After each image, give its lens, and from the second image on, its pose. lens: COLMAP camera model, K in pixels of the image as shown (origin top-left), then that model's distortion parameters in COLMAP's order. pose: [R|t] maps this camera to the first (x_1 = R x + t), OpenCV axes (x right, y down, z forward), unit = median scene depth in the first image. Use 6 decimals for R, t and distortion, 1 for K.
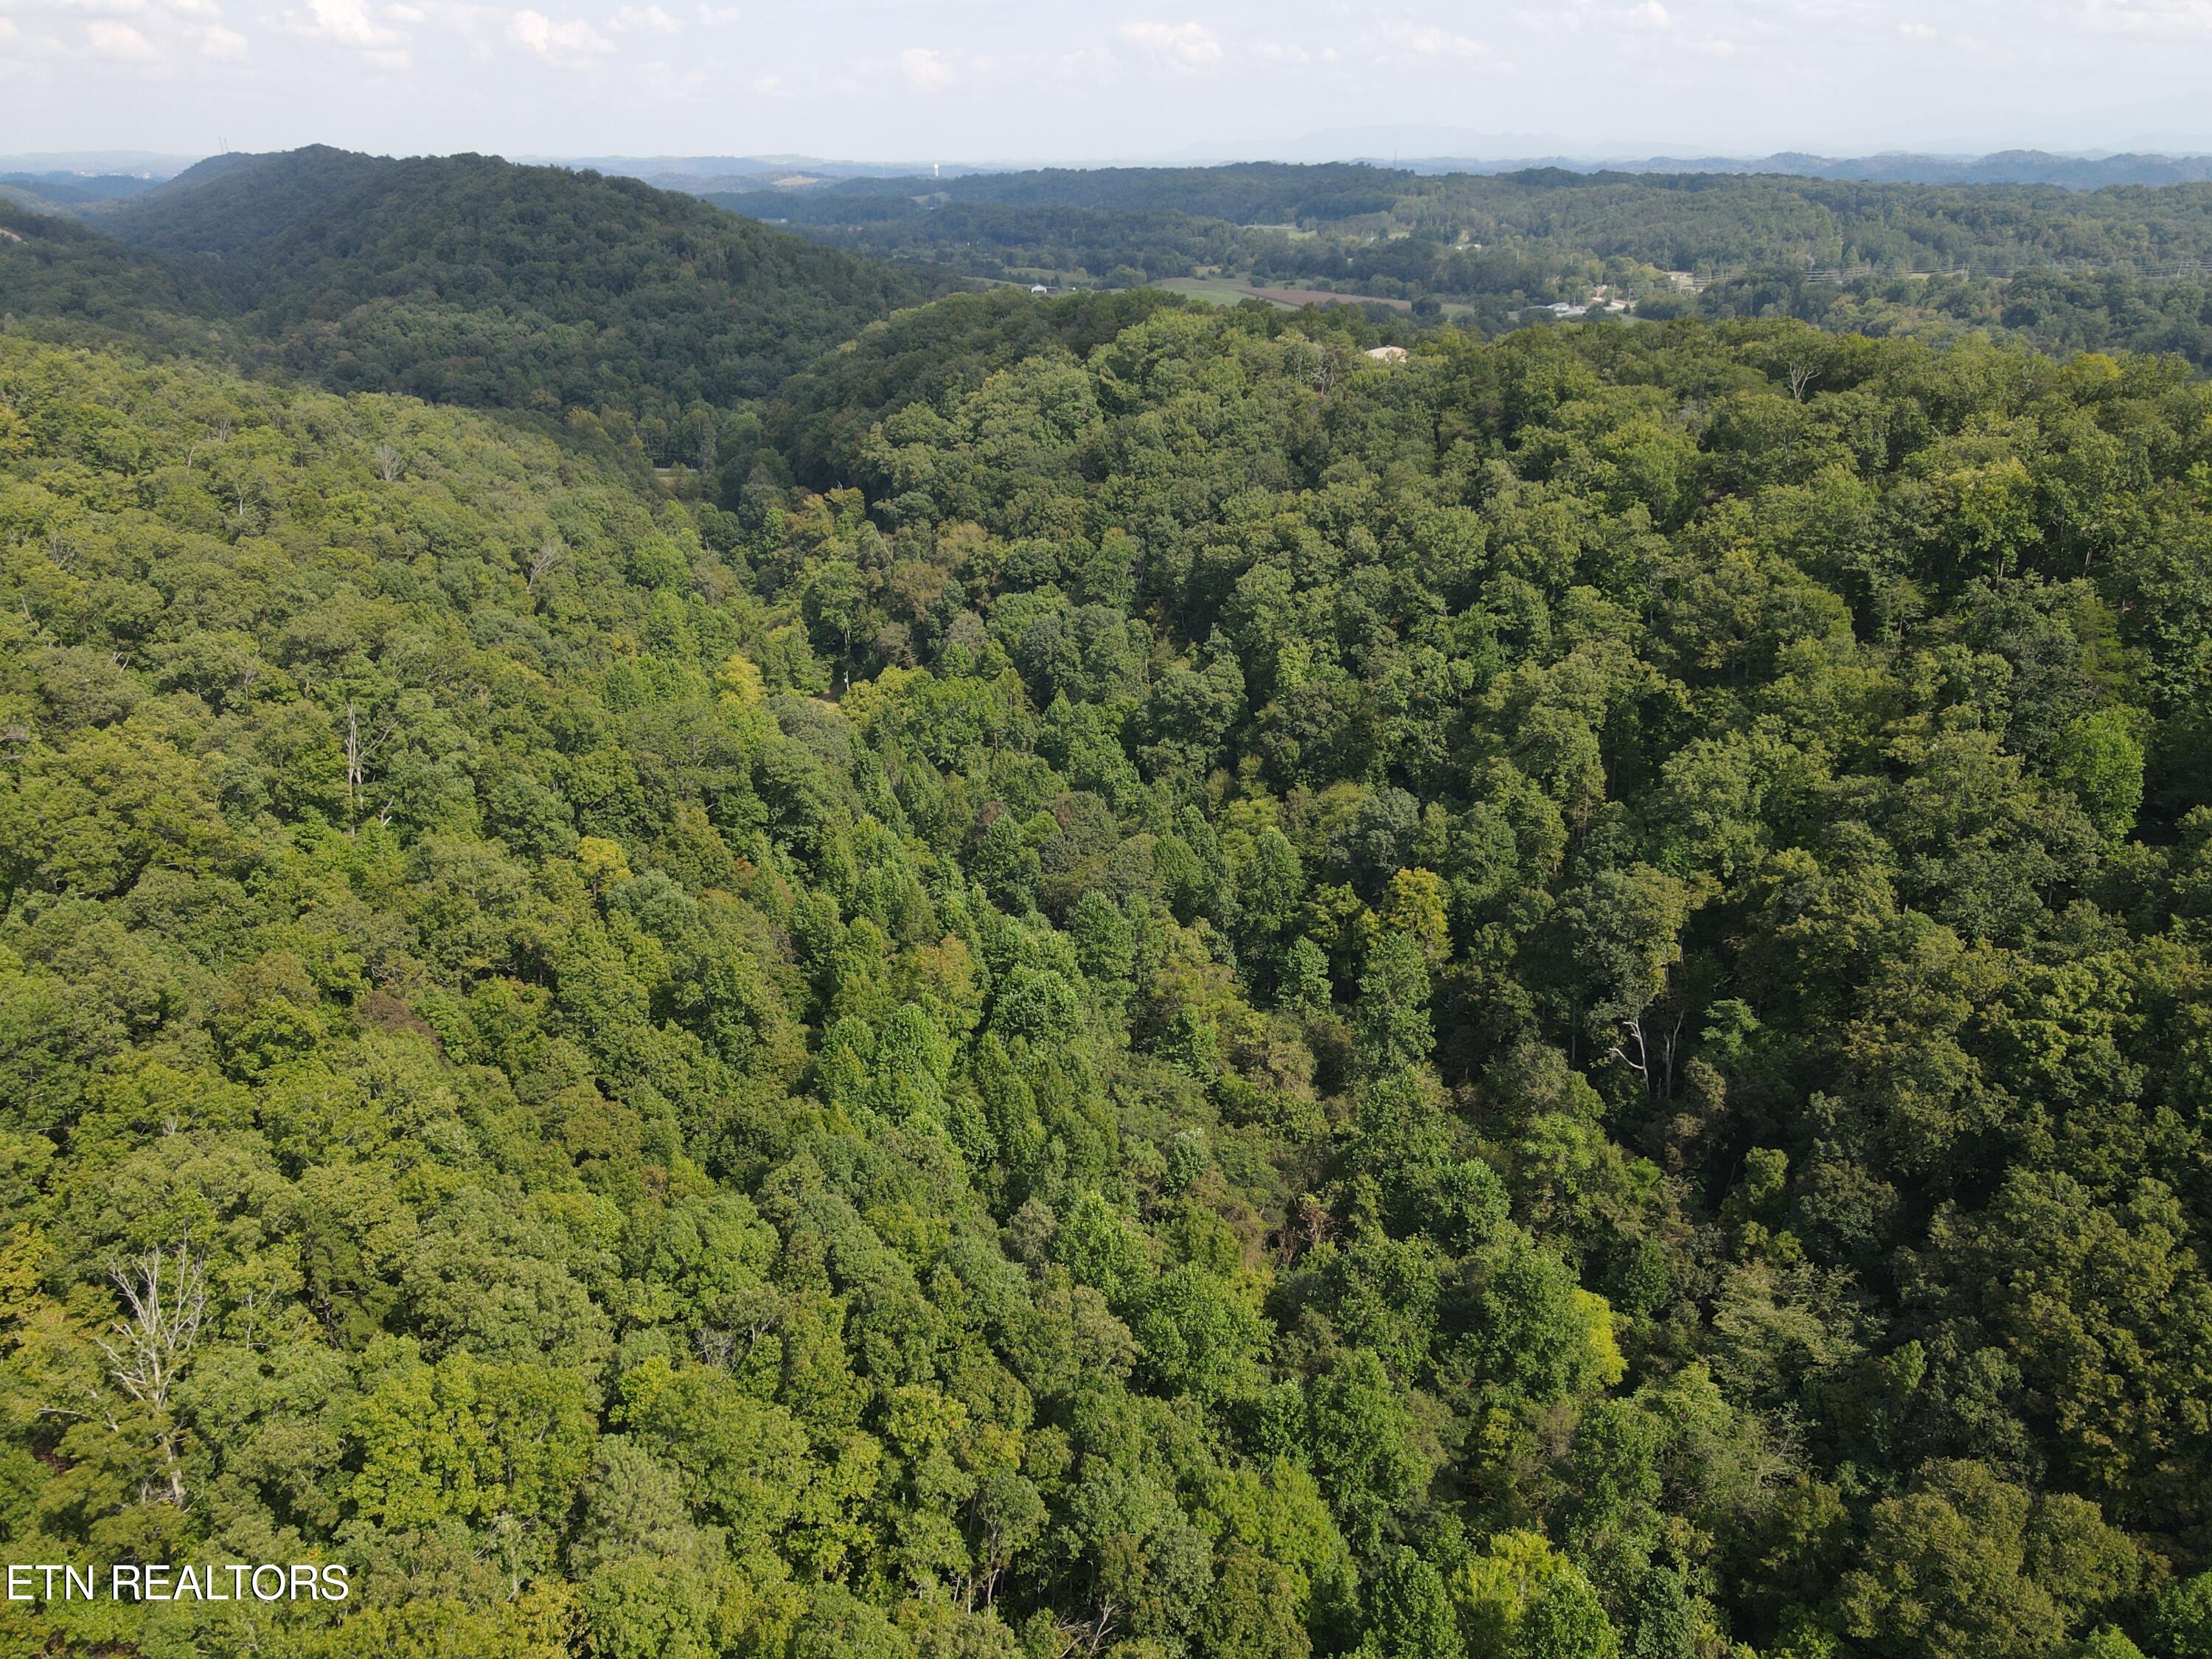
lens RADIAL K [[1637.6, 0, 1106.0], [0, 1637.6, 829.5], [0, 0, 1]] dist [0.010268, 0.023812]
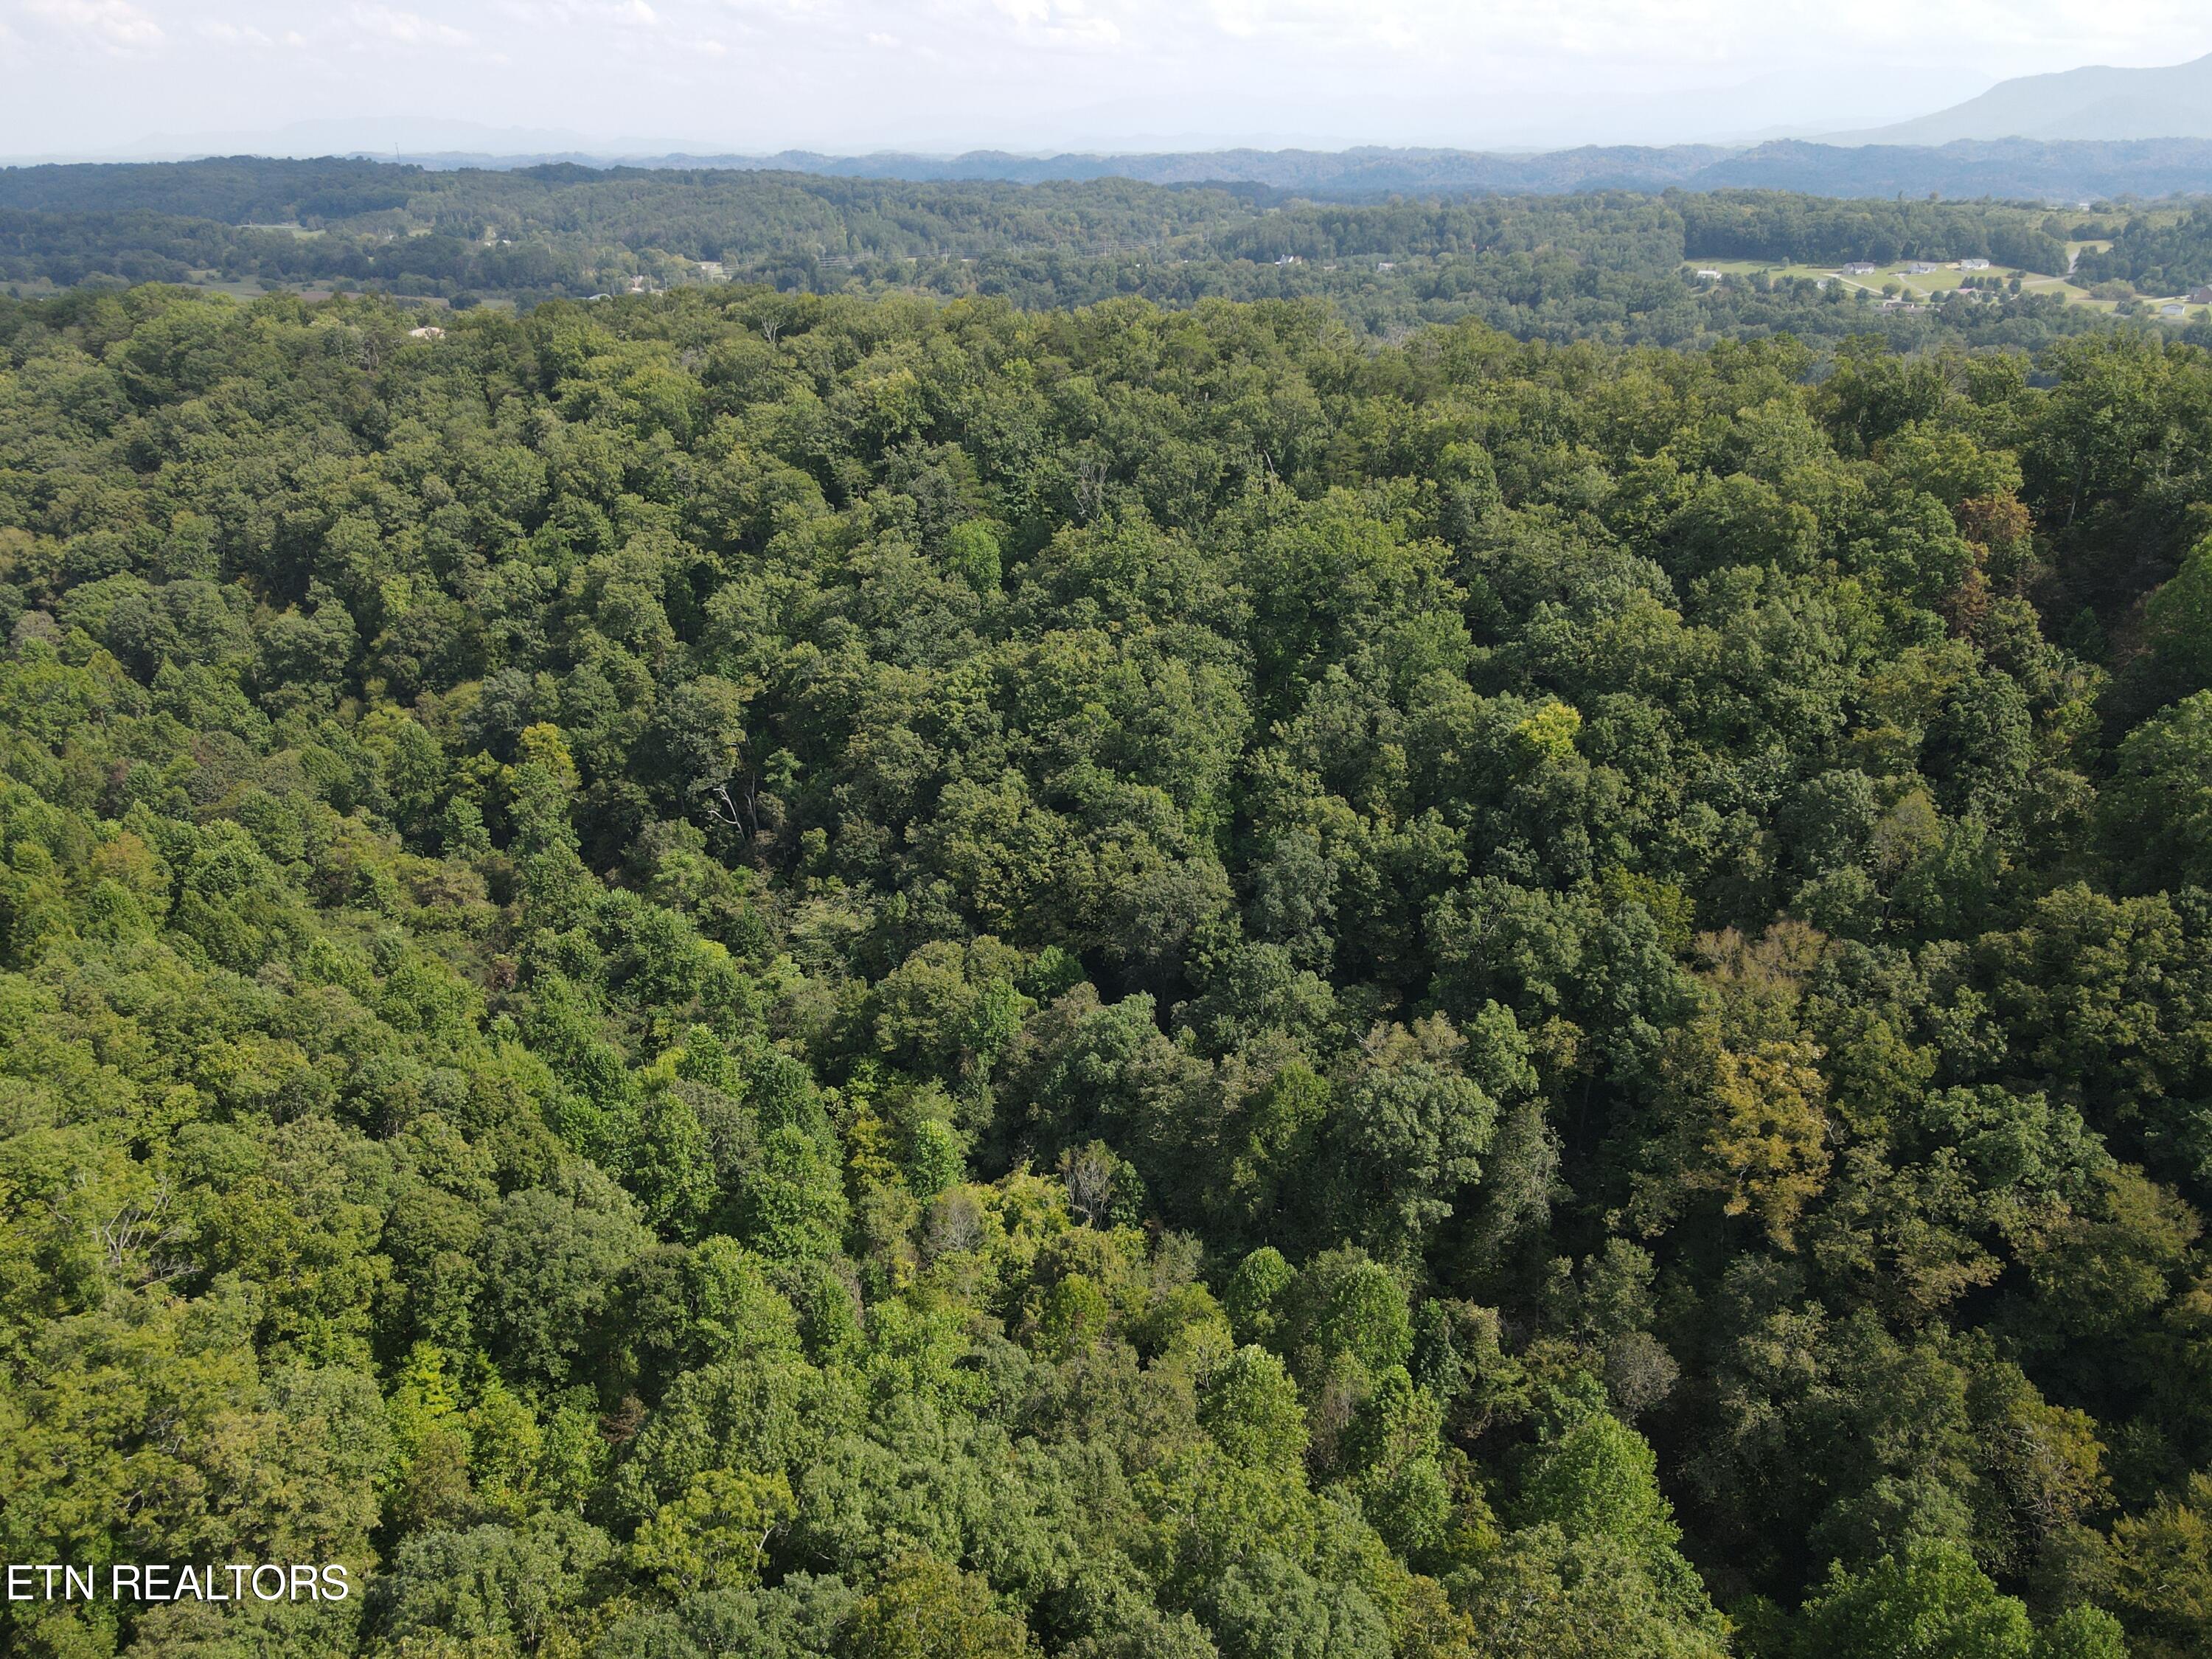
lens RADIAL K [[1643.3, 0, 1145.4], [0, 1643.3, 832.7], [0, 0, 1]] dist [0.008941, -0.000058]
pose [[0.848257, -0.202651, 0.489278, -0.040786], [0.201082, 0.977947, 0.056436, 0.107838], [-0.489925, 0.050513, 0.870300, -0.265284]]
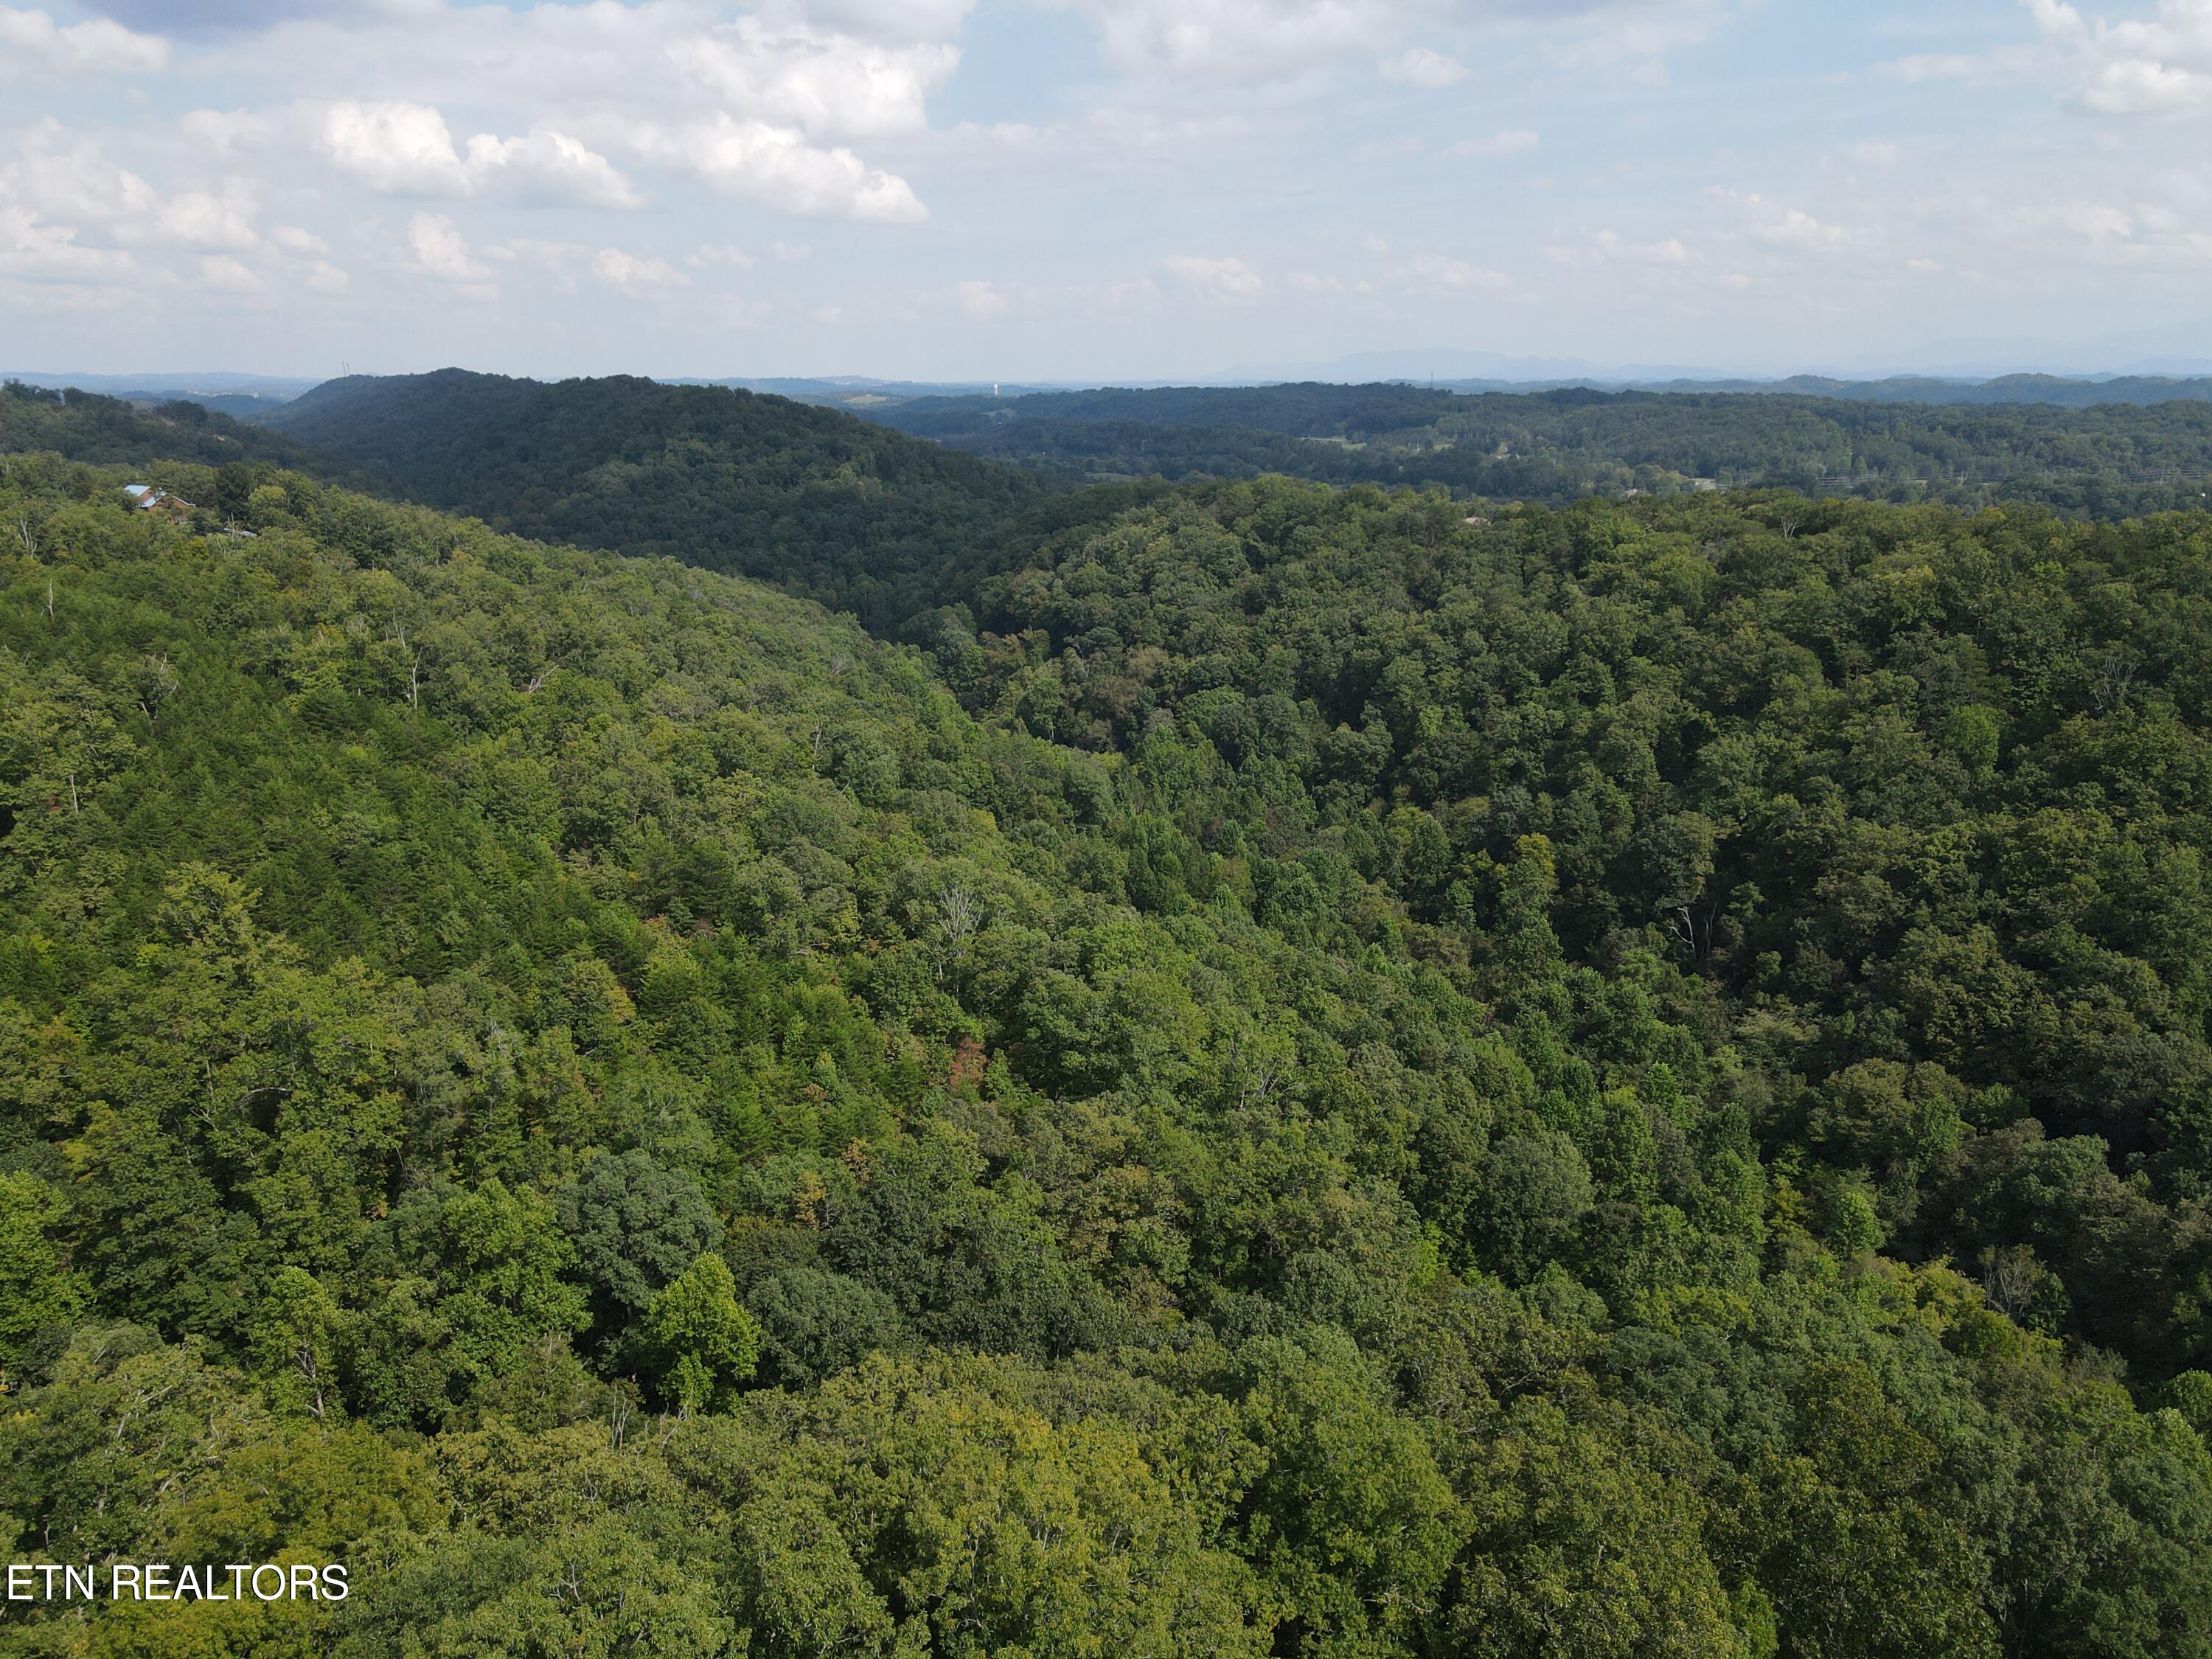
lens RADIAL K [[1637.6, 0, 1106.0], [0, 1637.6, 829.5], [0, 0, 1]] dist [0.010268, 0.023812]
pose [[0.999720, 0.006741, -0.022676, -0.138729], [-0.009409, 0.992763, -0.119724, 0.170871], [0.021705, 0.119904, 0.992548, -0.408212]]
